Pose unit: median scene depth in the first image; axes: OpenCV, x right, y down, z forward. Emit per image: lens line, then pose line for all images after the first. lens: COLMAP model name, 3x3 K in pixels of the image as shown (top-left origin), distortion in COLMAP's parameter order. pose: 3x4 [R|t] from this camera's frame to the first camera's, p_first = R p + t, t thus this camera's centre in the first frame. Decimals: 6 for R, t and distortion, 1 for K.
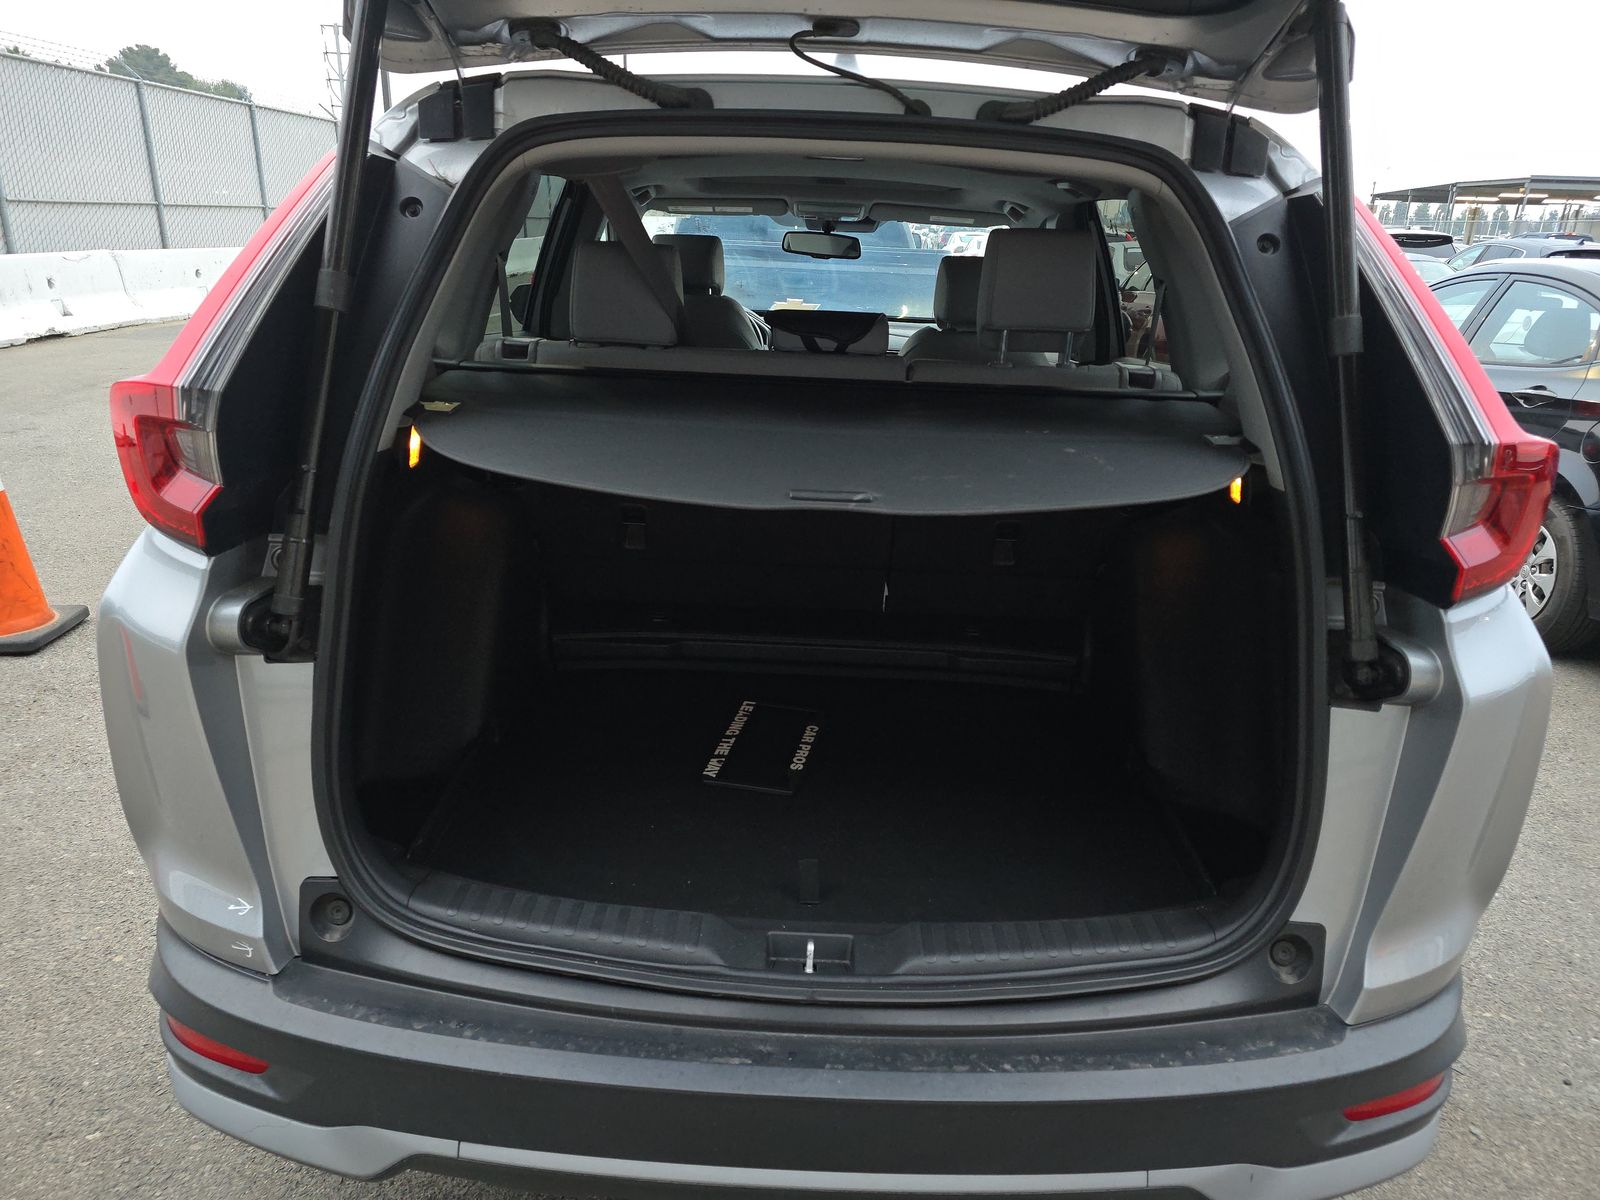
lens RADIAL K [[1076.3, 0, 812.3], [0, 1076.3, 604.0], [0, 0, 1]] dist [0.027475, -0.008836]
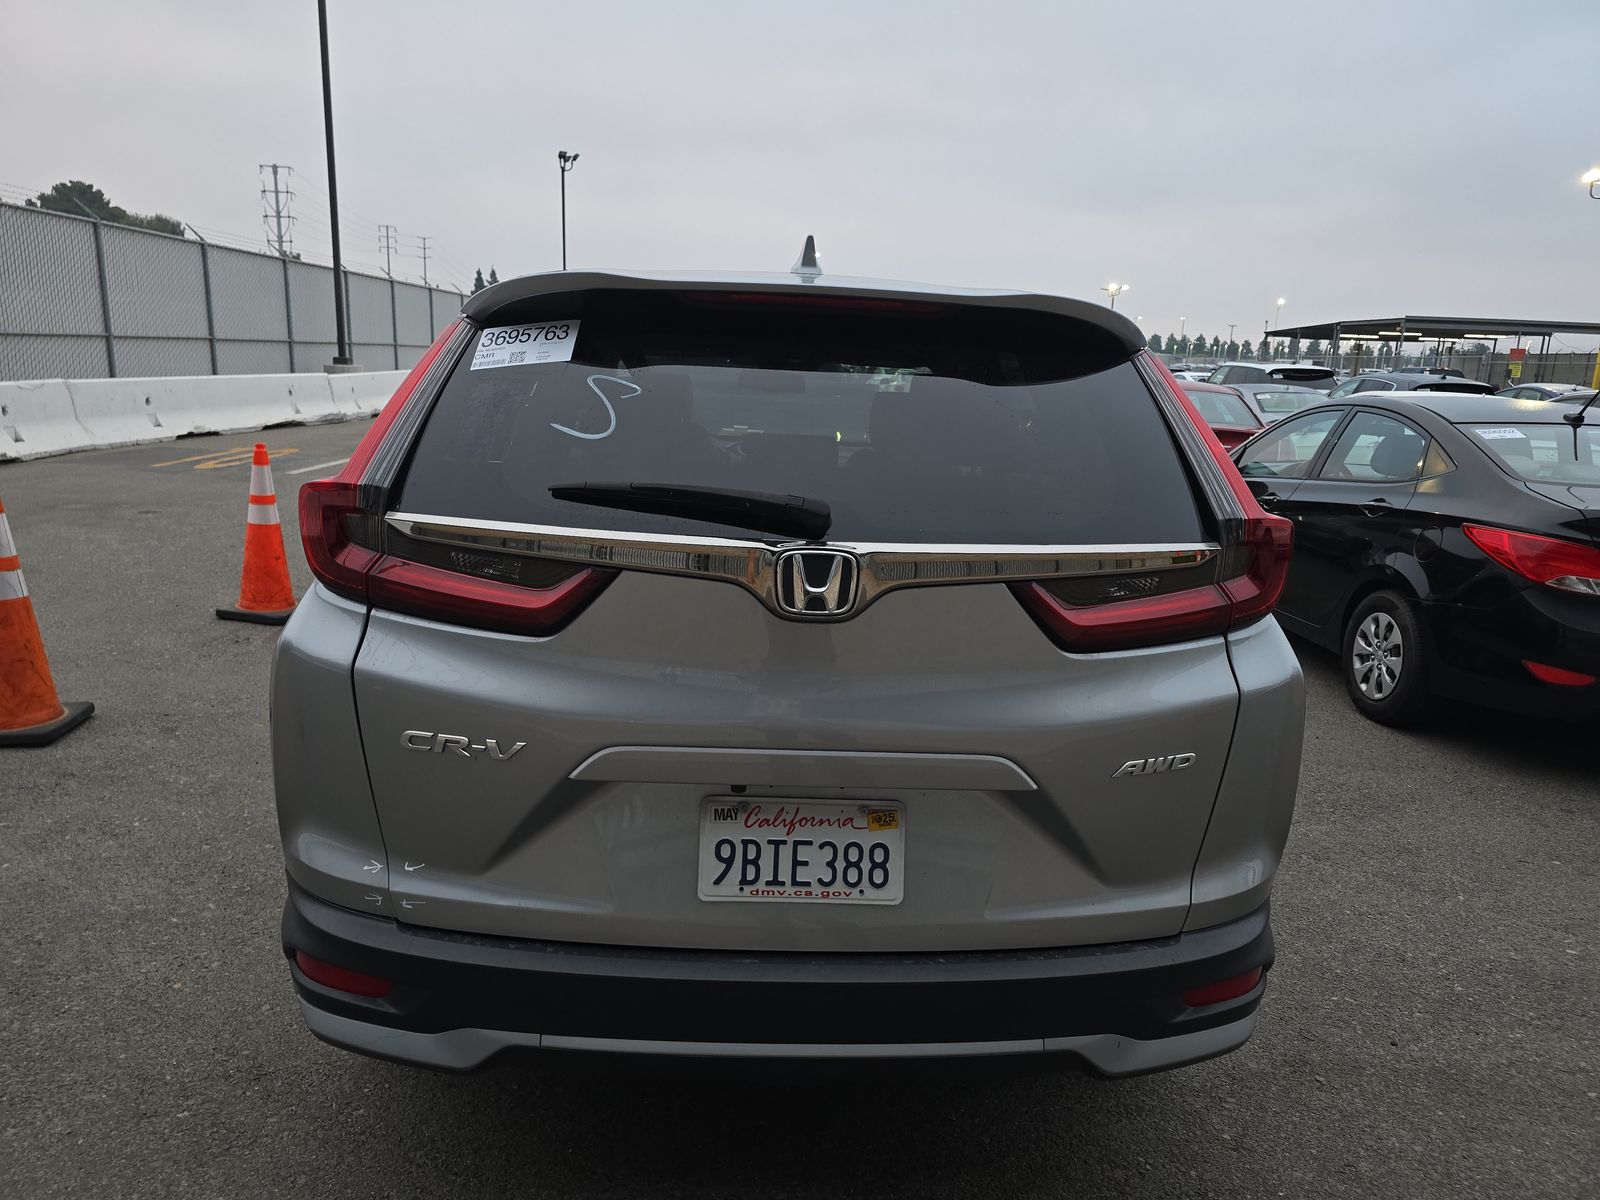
lens RADIAL K [[1076.3, 0, 807.4], [0, 1076.3, 606.5], [0, 0, 1]] dist [0.027475, -0.008836]
pose [[0.998250, -0.009466, 0.058372, -0.018996], [0.015759, 0.993992, -0.108310, 0.032611], [-0.056996, 0.109041, 0.992402, -0.114780]]
